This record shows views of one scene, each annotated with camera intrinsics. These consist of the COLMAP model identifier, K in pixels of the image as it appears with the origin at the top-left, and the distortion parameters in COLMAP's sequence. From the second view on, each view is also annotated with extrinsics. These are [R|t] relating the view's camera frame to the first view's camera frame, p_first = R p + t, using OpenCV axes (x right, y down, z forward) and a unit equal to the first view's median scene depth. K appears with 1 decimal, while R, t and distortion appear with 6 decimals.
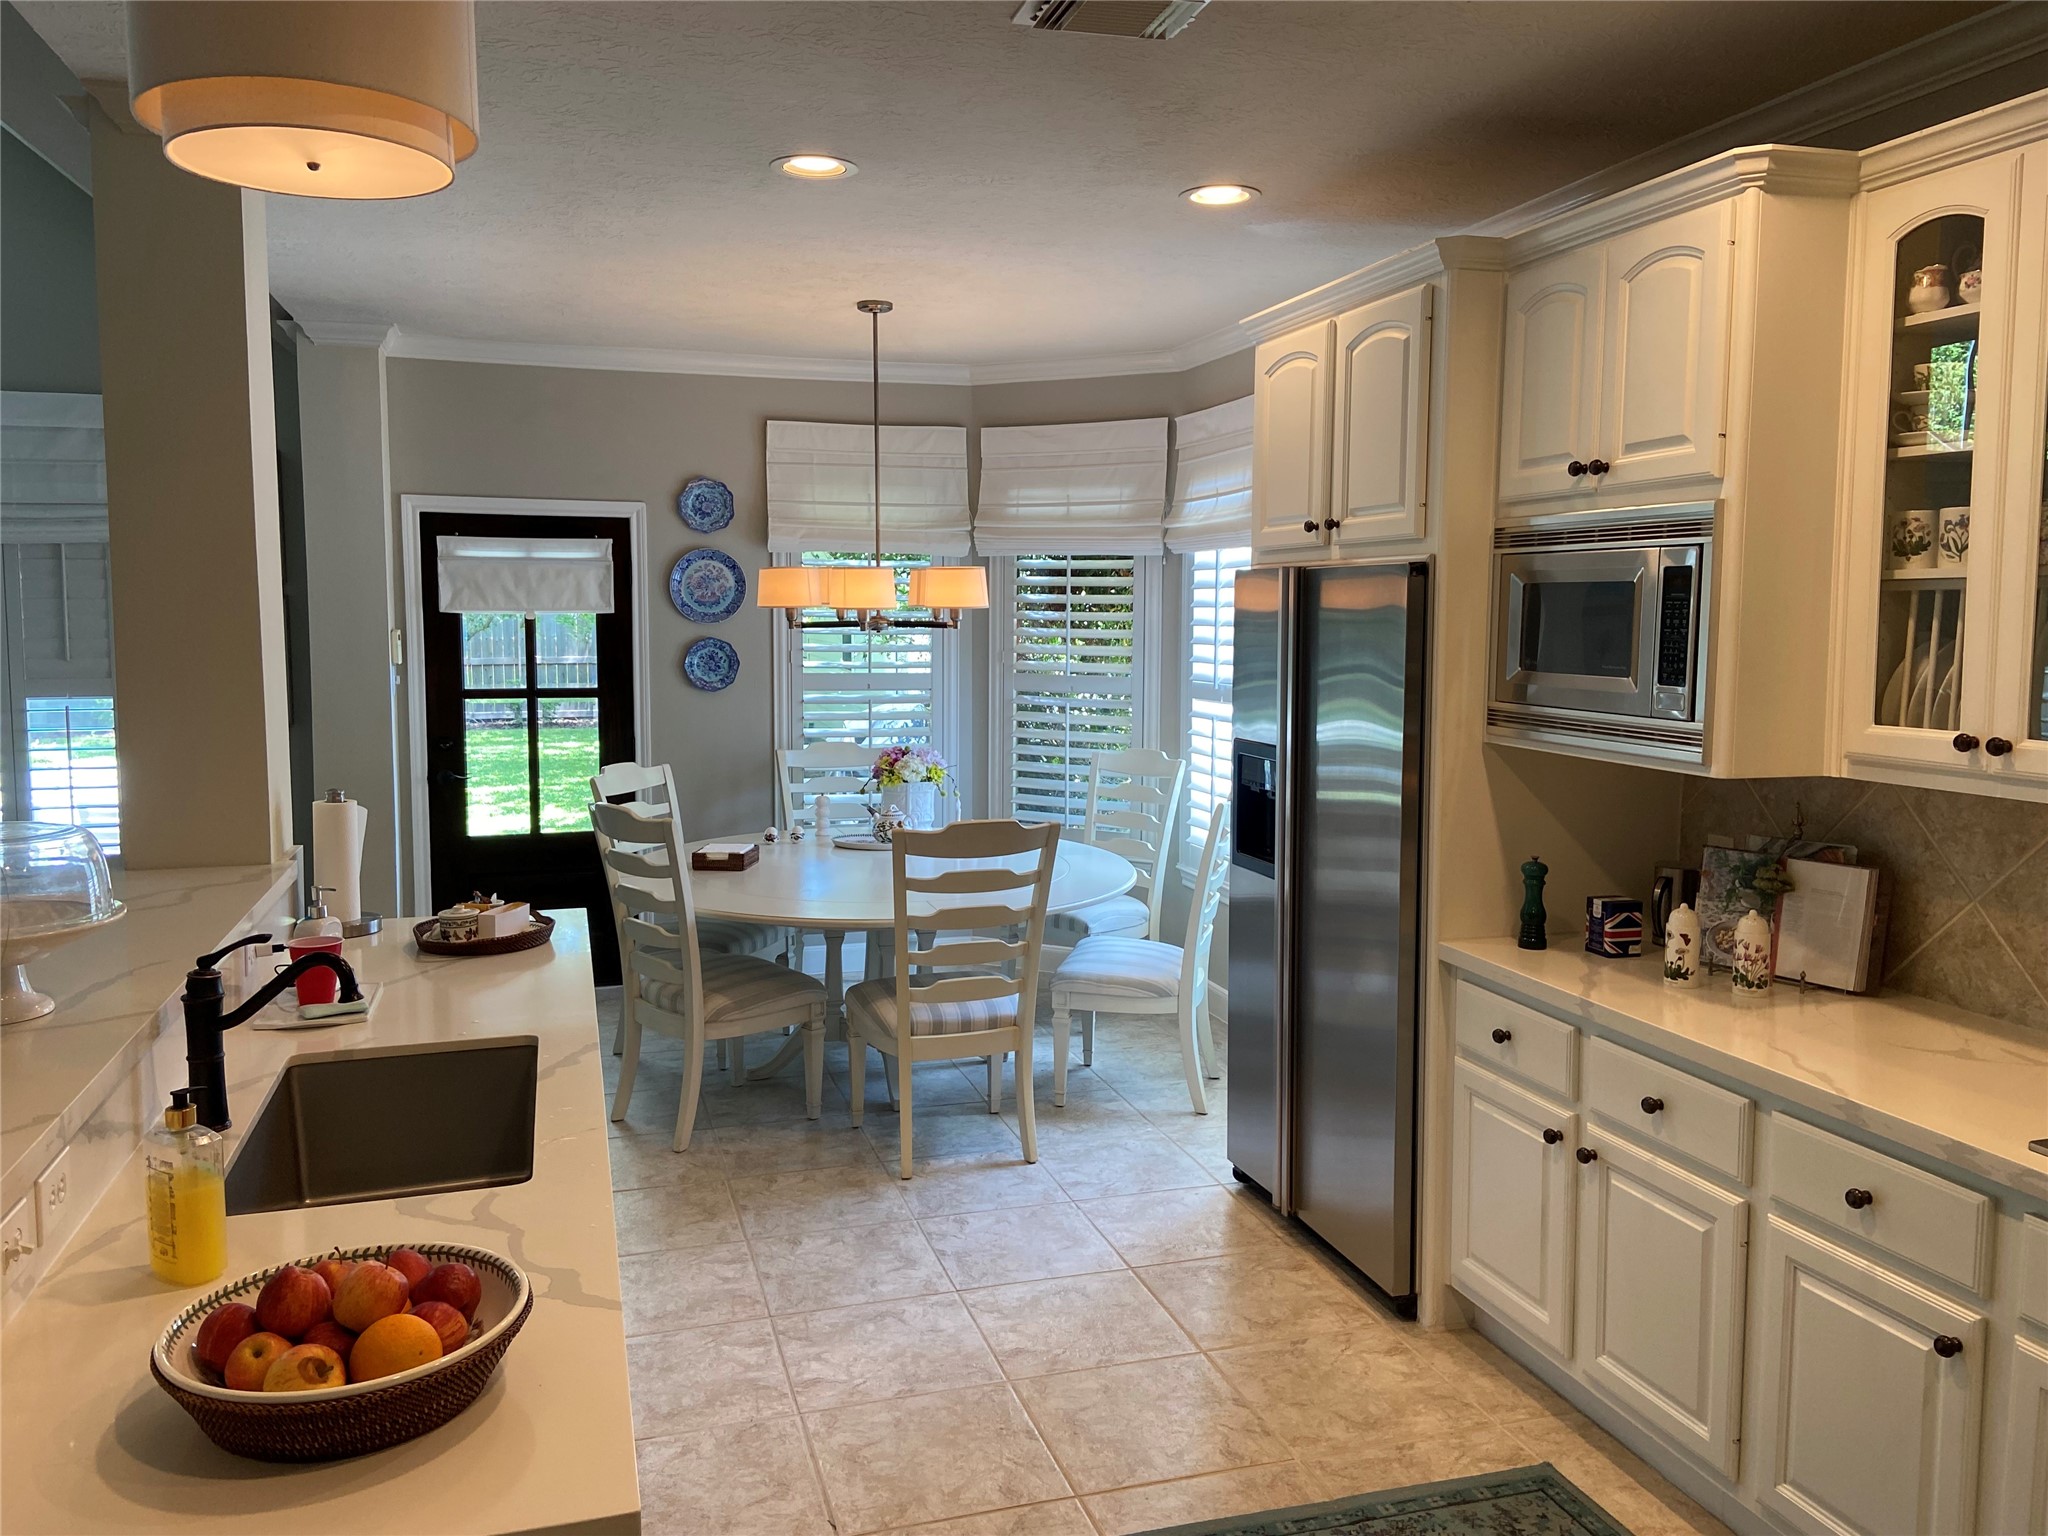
lens RADIAL K [[1510.5, 0, 1021.2], [0, 1510.5, 734.1], [0, 0, 1]] dist [0.006182, 0.001073]
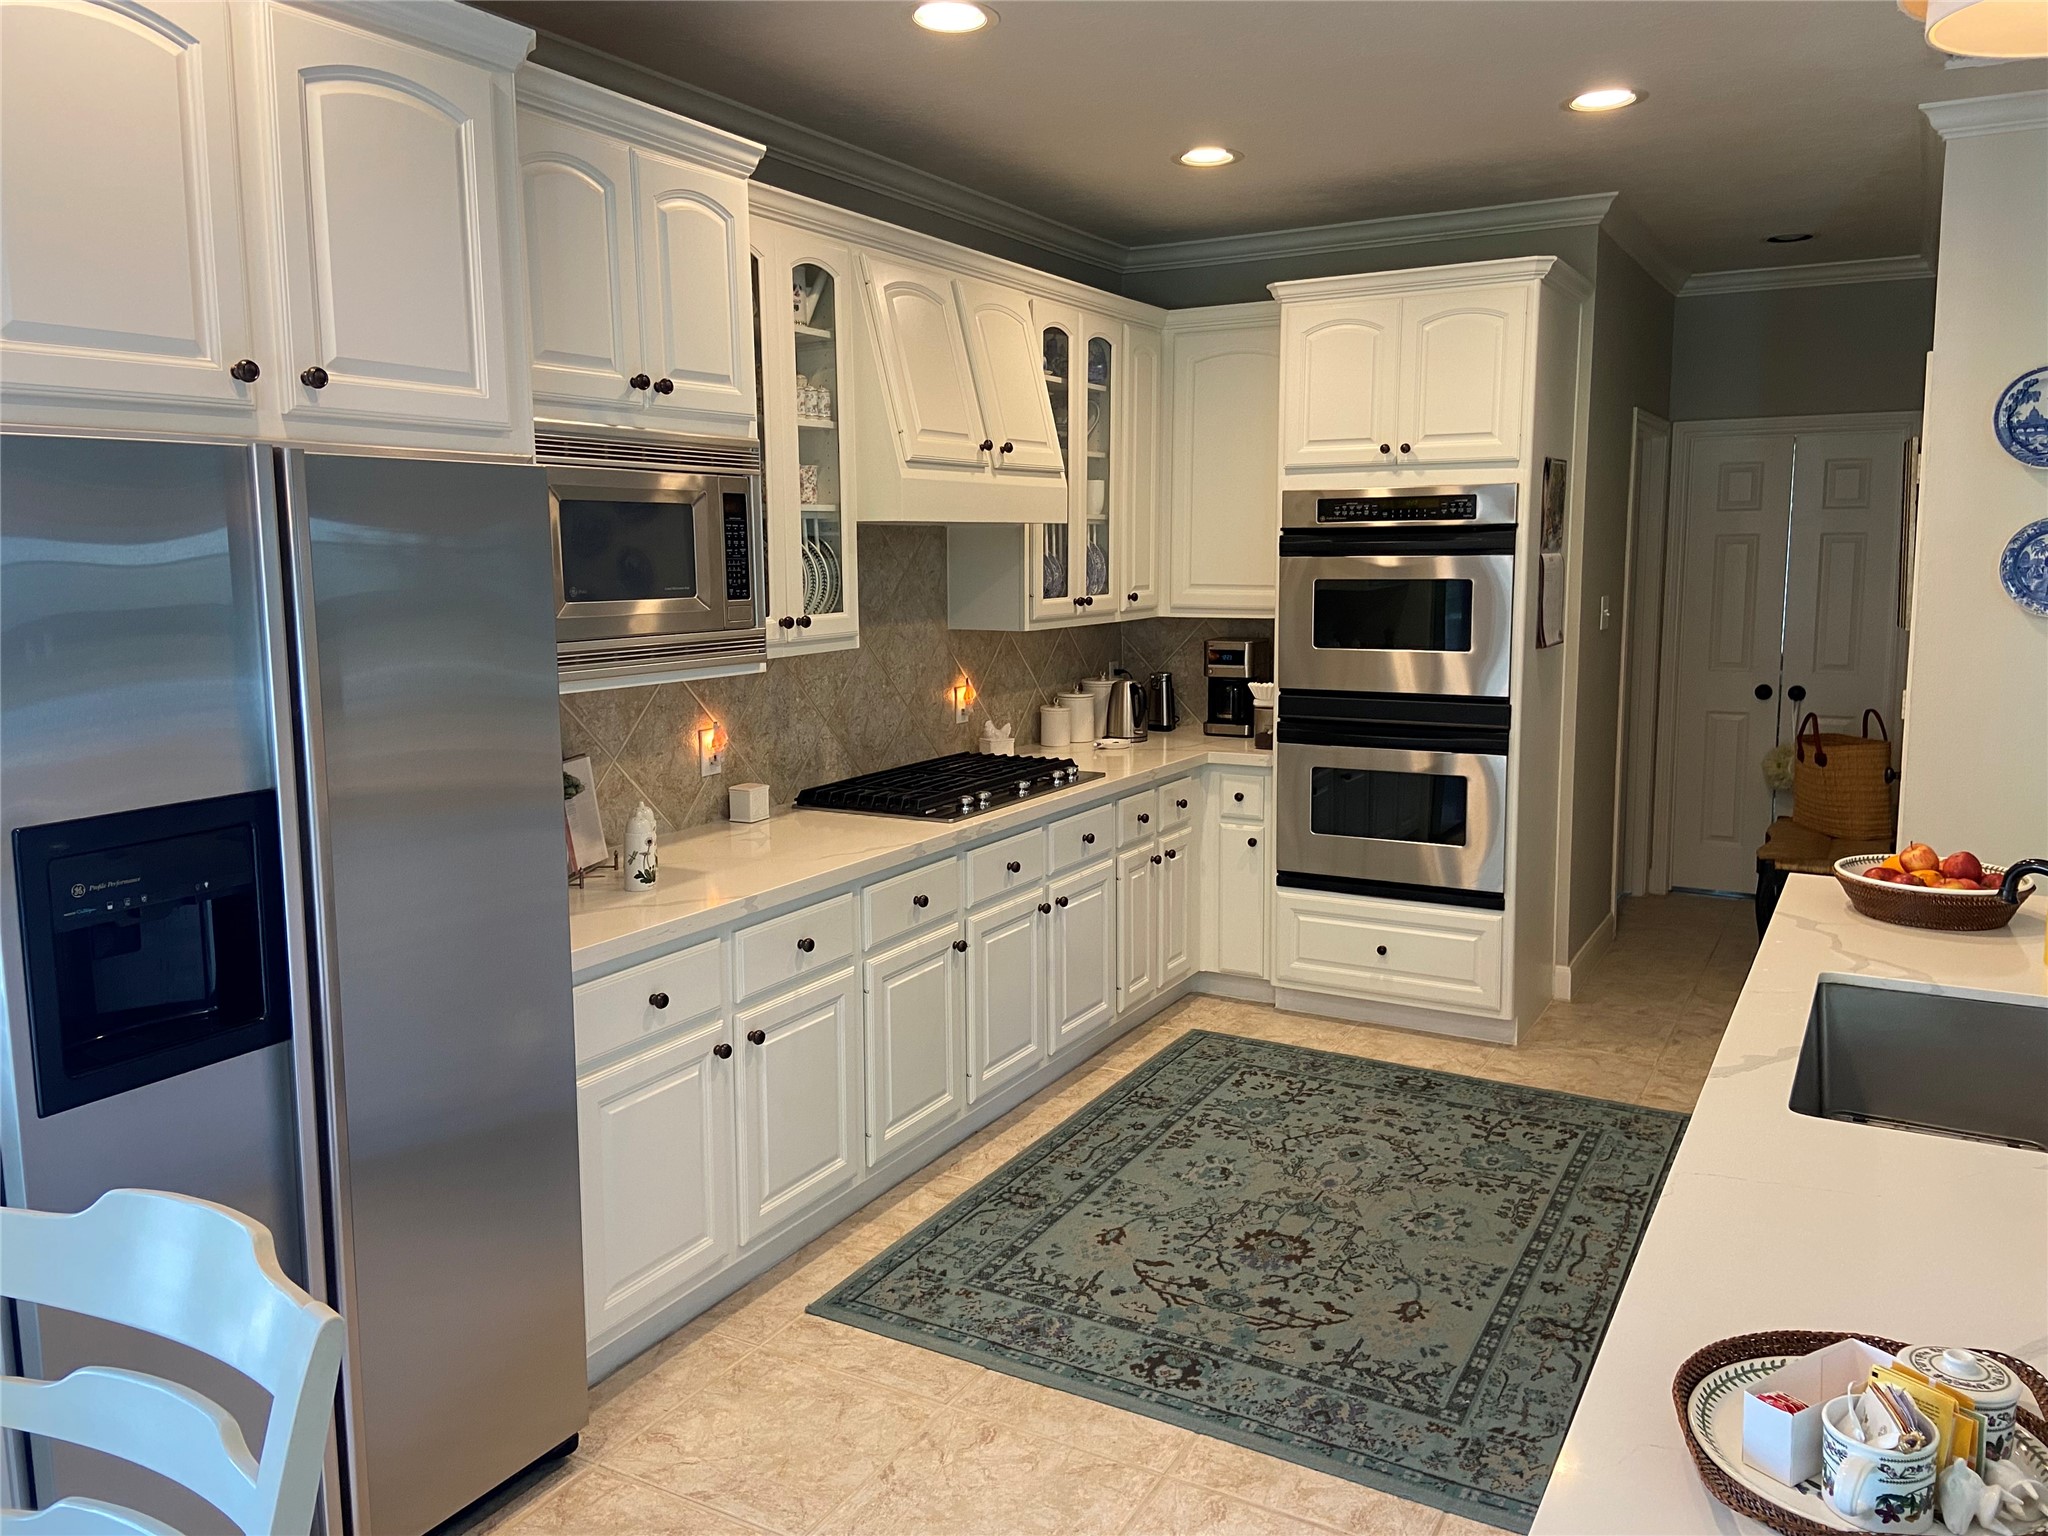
lens RADIAL K [[1510.5, 0, 1021.2], [0, 1510.5, 734.1], [0, 0, 1]] dist [0.006182, 0.001073]
pose [[-0.691980, -0.087264, 0.716623, -0.526366], [0.066222, 0.980809, 0.183379, -0.123749], [-0.718873, 0.174351, -0.672922, 1.594135]]
